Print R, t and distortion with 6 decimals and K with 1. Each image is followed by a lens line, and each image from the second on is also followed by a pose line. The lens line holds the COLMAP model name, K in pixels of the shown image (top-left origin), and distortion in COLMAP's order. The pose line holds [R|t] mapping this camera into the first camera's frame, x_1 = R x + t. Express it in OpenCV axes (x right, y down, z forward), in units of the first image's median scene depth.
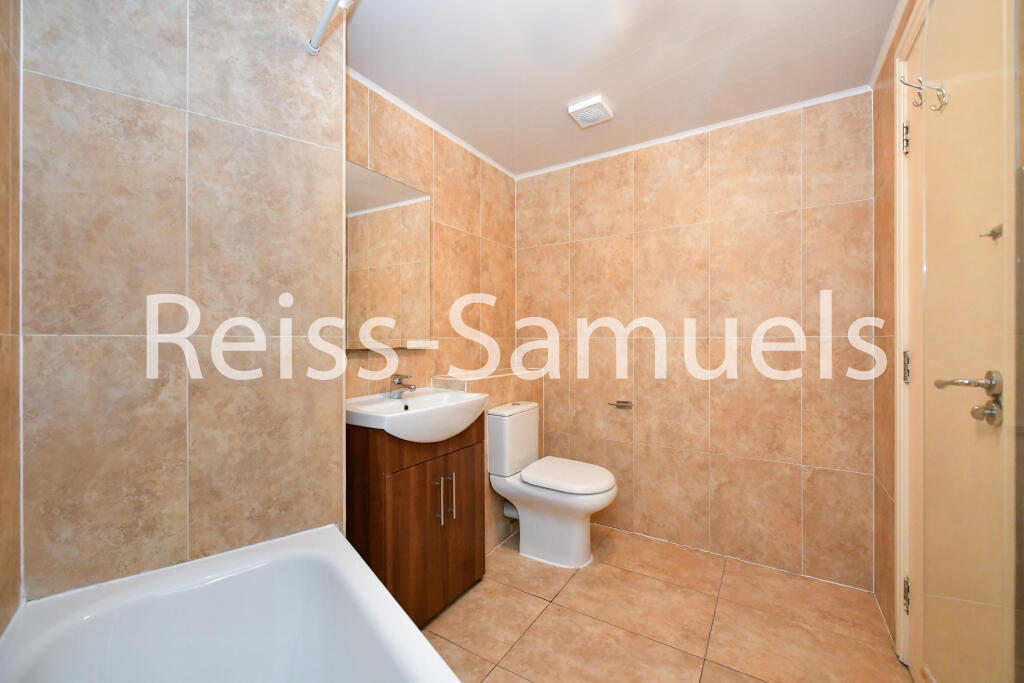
lens RADIAL K [[419.6, 0, 512.0], [0, 419.6, 341.5], [0, 0, 1]] dist [0.000073, -0.000028]
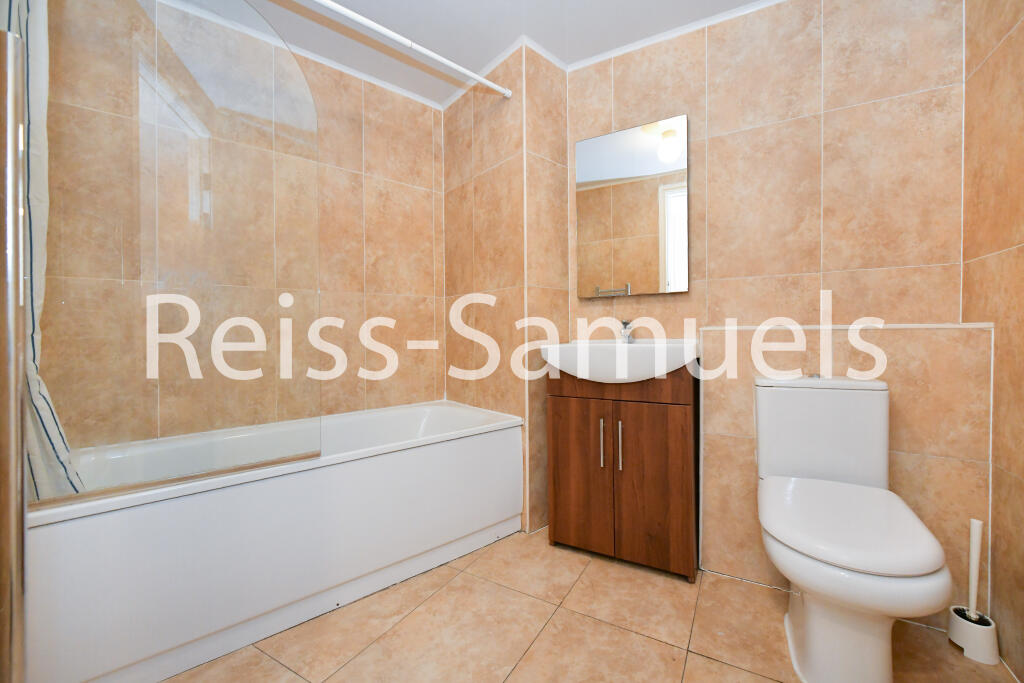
lens RADIAL K [[419.6, 0, 512.0], [0, 419.6, 341.5], [0, 0, 1]] dist [0.000073, -0.000028]
pose [[0.029173, 0.013201, -0.999487, 0.801593], [0.001643, 0.999911, 0.013255, 0.126936], [0.999573, -0.002029, 0.029148, 0.750534]]
